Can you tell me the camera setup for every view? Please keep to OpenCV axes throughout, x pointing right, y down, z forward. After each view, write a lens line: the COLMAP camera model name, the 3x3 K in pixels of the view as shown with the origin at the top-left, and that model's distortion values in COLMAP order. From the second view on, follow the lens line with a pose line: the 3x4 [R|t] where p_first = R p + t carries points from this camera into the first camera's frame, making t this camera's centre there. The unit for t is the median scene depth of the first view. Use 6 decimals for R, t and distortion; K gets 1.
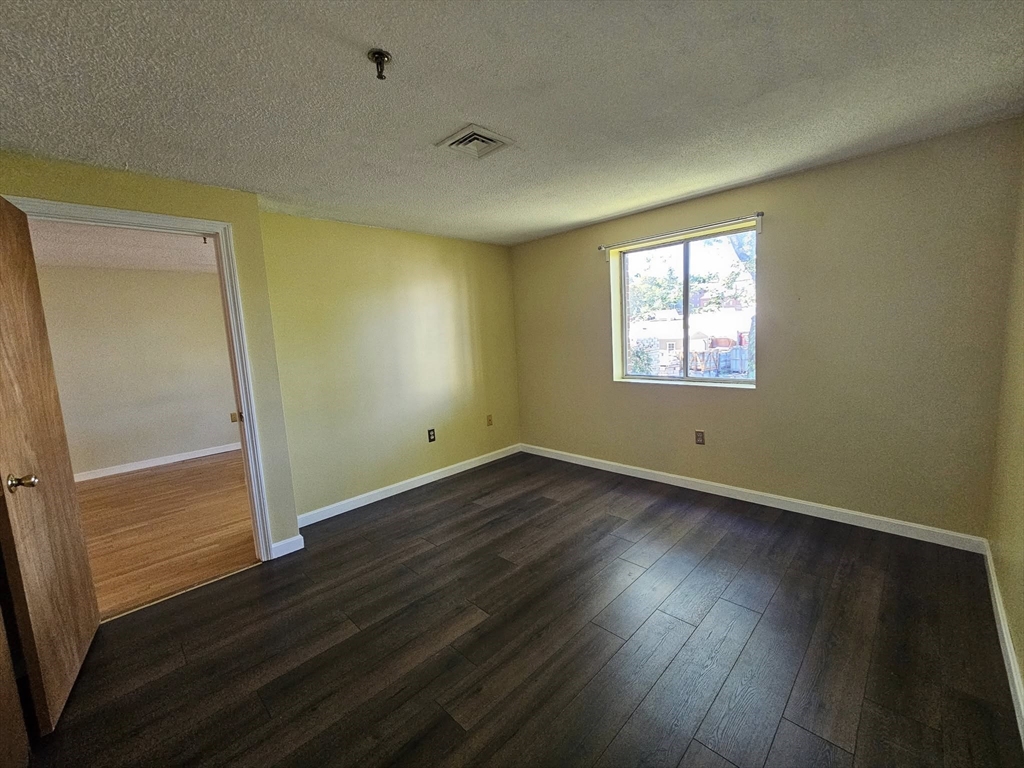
lens RADIAL K [[419.7, 0, 522.9], [0, 419.7, 382.9], [0, 0, 1]] dist [-0.000791, 0.003346]
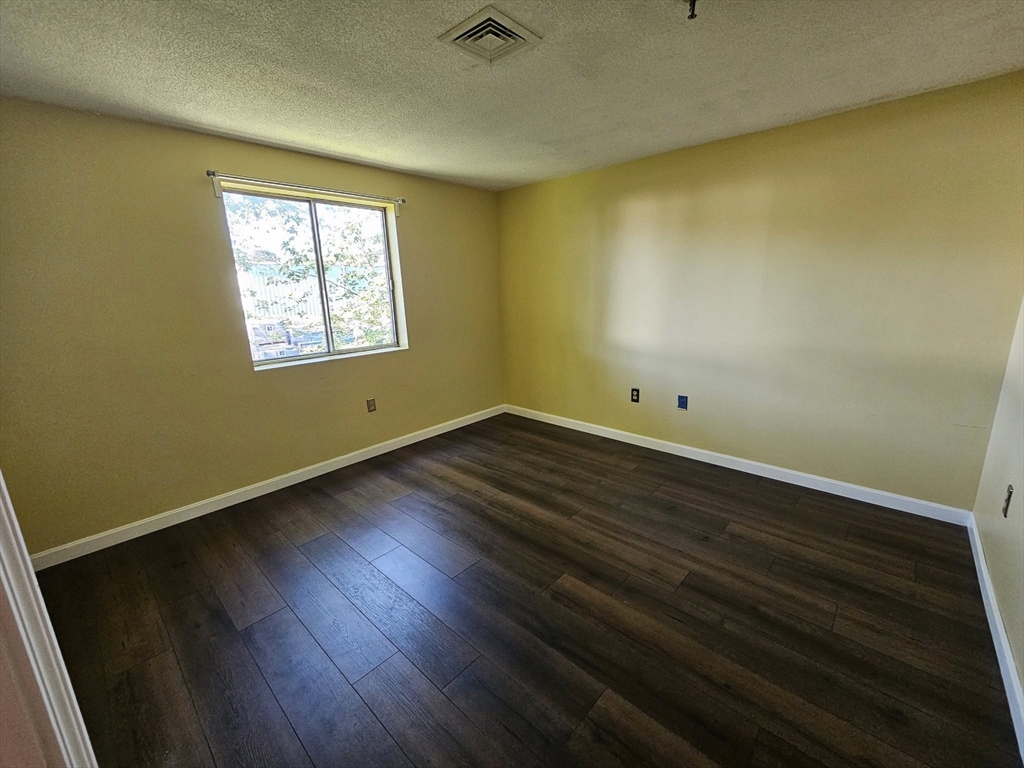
lens RADIAL K [[419.7, 0, 522.9], [0, 419.7, 382.9], [0, 0, 1]] dist [-0.000791, 0.003346]
pose [[-0.031832, -0.174599, 0.984125, -0.625048], [0.151193, 0.972452, 0.177418, -0.051389], [-0.987992, 0.154441, -0.004557, 0.658352]]
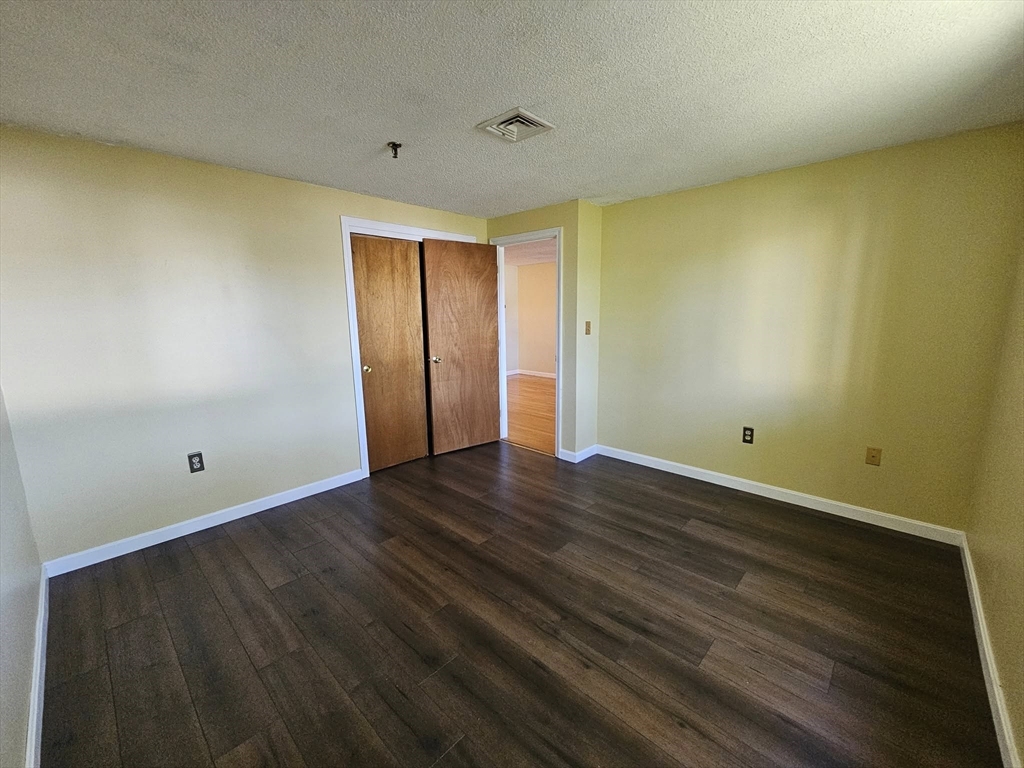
lens RADIAL K [[418.8, 0, 521.9], [0, 418.8, 384.1], [0, 0, 1]] dist [0.000807, -0.000773]
pose [[0.019228, 0.225628, -0.974024, 0.644389], [-0.111273, 0.968635, 0.222183, -0.119332], [0.993604, 0.104110, 0.043731, 0.652099]]
